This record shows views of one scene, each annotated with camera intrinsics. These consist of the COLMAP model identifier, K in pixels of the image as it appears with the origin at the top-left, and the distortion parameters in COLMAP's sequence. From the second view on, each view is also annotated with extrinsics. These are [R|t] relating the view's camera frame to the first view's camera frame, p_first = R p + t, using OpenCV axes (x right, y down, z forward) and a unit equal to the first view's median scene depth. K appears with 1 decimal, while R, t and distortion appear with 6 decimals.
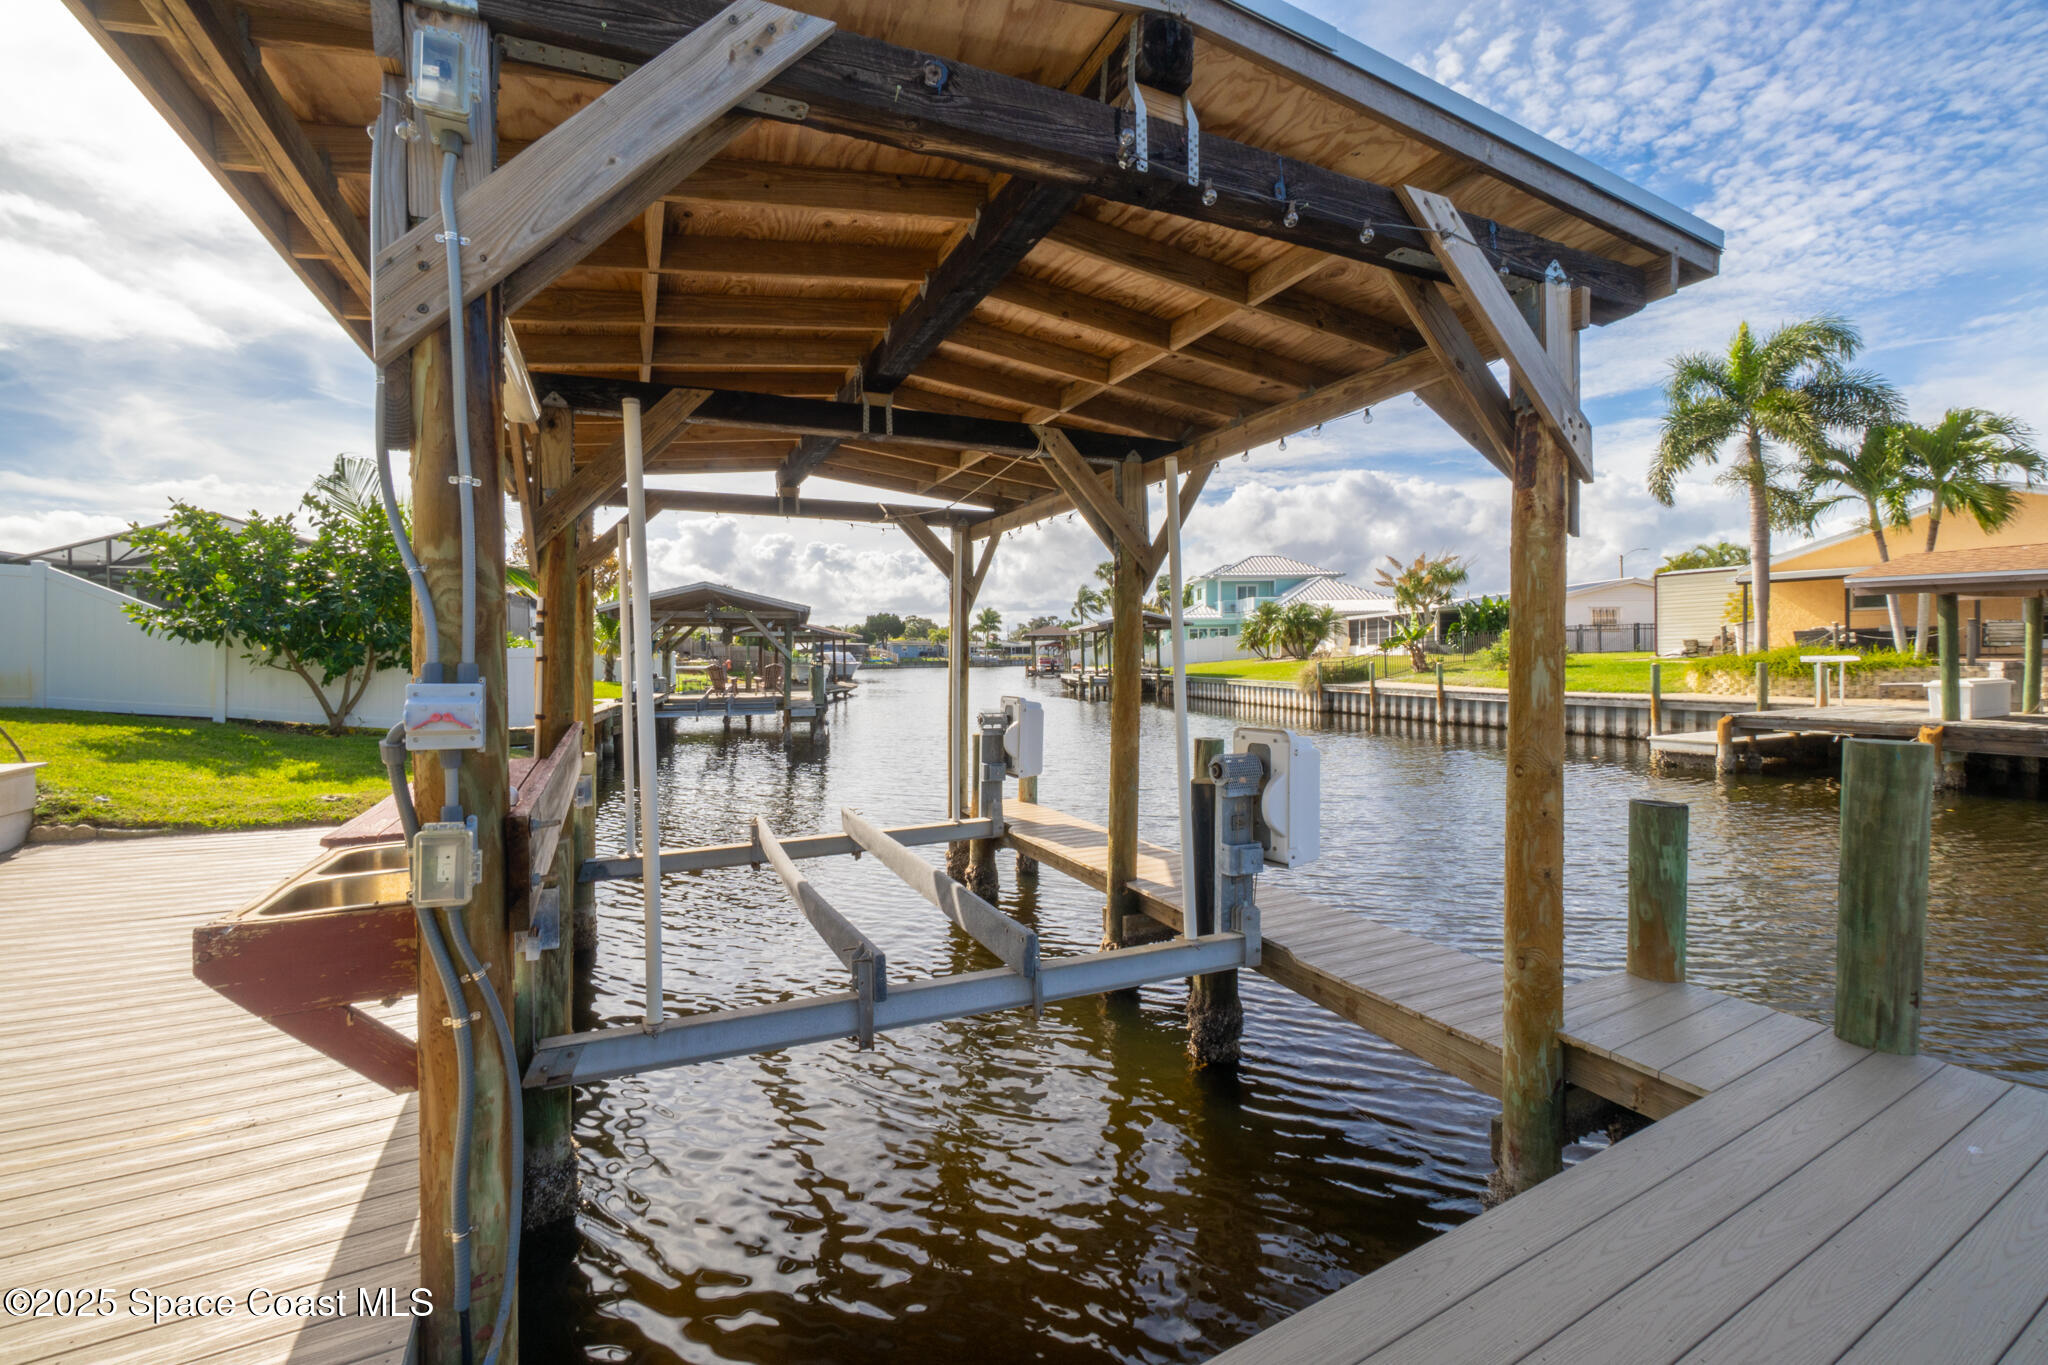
lens RADIAL K [[882.5, 0, 1002.5], [0, 882.5, 658.4], [0, 0, 1]] dist [-0.007011, 0.003199]
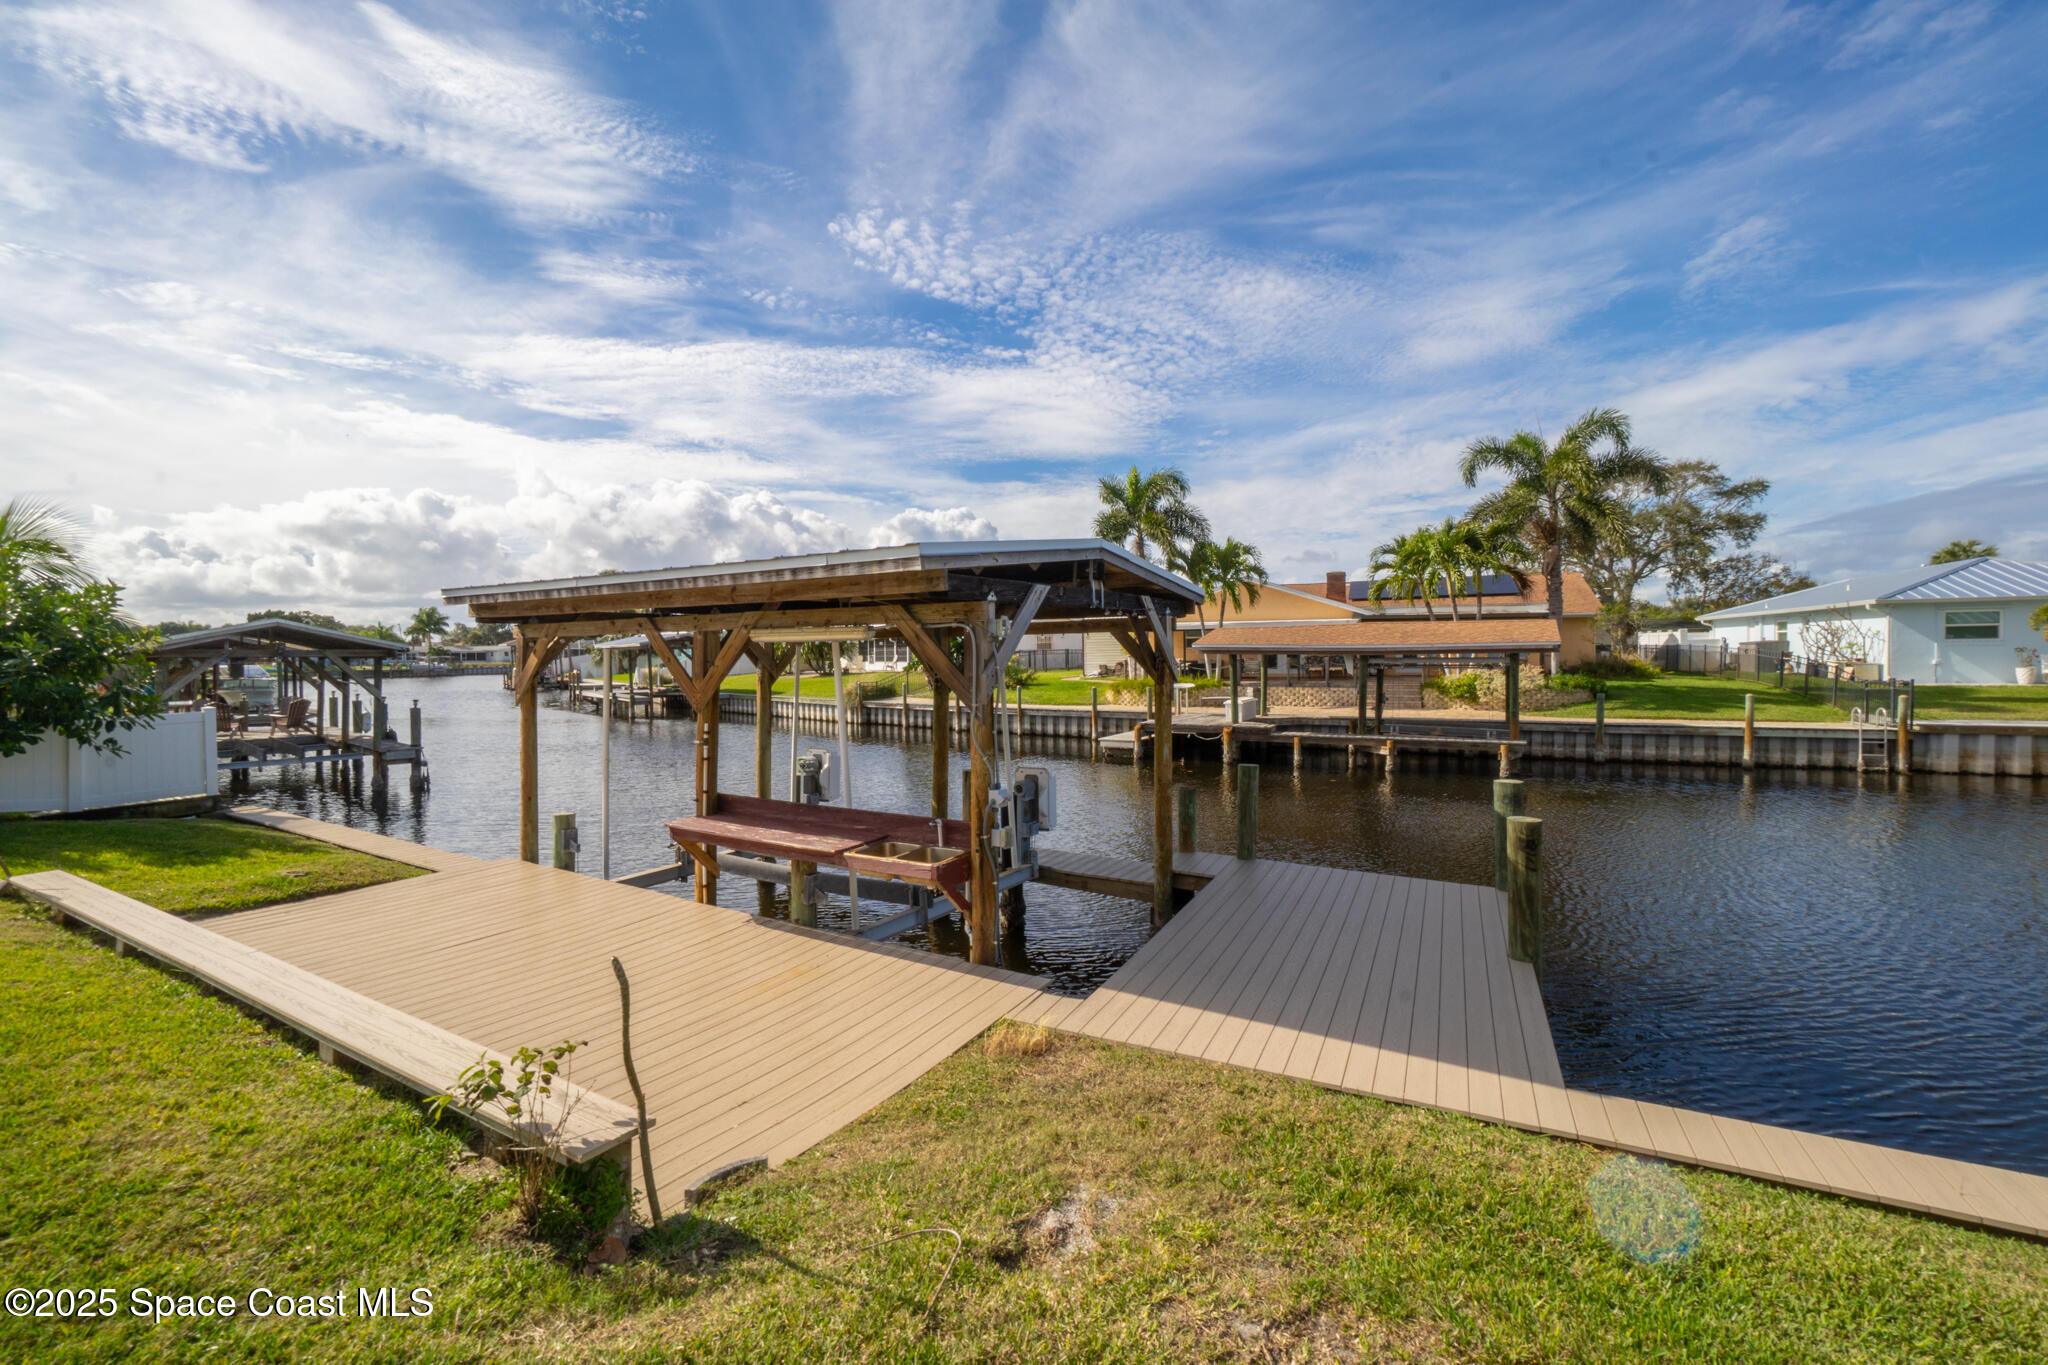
lens RADIAL K [[882.5, 0, 1006.3], [0, 882.5, 628.2], [0, 0, 1]] dist [-0.007011, 0.003199]
pose [[0.832466, 0.016332, 0.553835, -0.212591], [0.004173, 0.999352, -0.035742, -0.040449], [-0.554060, 0.032065, 0.831859, -0.168760]]
